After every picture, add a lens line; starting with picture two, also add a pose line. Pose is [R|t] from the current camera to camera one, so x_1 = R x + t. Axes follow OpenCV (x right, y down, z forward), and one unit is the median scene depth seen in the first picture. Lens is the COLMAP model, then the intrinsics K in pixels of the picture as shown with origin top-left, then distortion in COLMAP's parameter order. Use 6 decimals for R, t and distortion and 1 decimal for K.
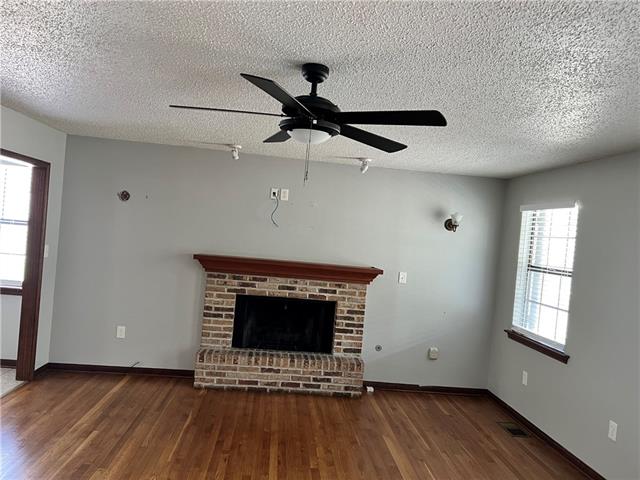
lens RADIAL K [[475.5, 0, 320.0], [0, 475.5, 240.0], [0, 0, 1]] dist [0.008806, -0.009976]
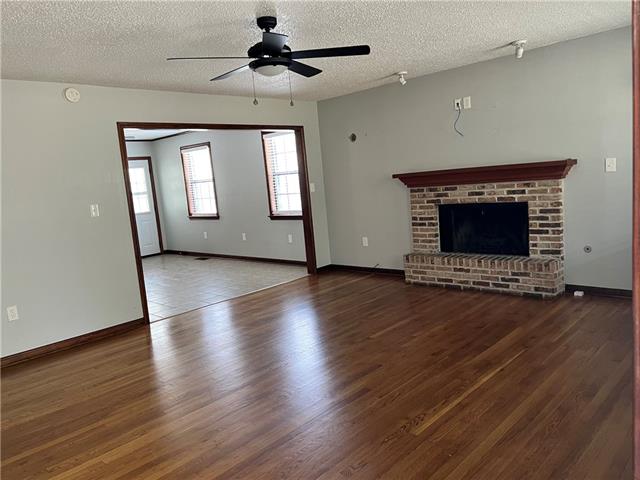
lens RADIAL K [[484.7, 0, 318.2], [0, 484.7, 252.1], [0, 0, 1]] dist [0.013271, 0.000413]
pose [[0.631146, -0.025755, -0.775237, 0.541689], [0.145648, 0.985606, 0.085833, 0.087131], [0.761867, -0.167085, 0.625812, 0.053651]]
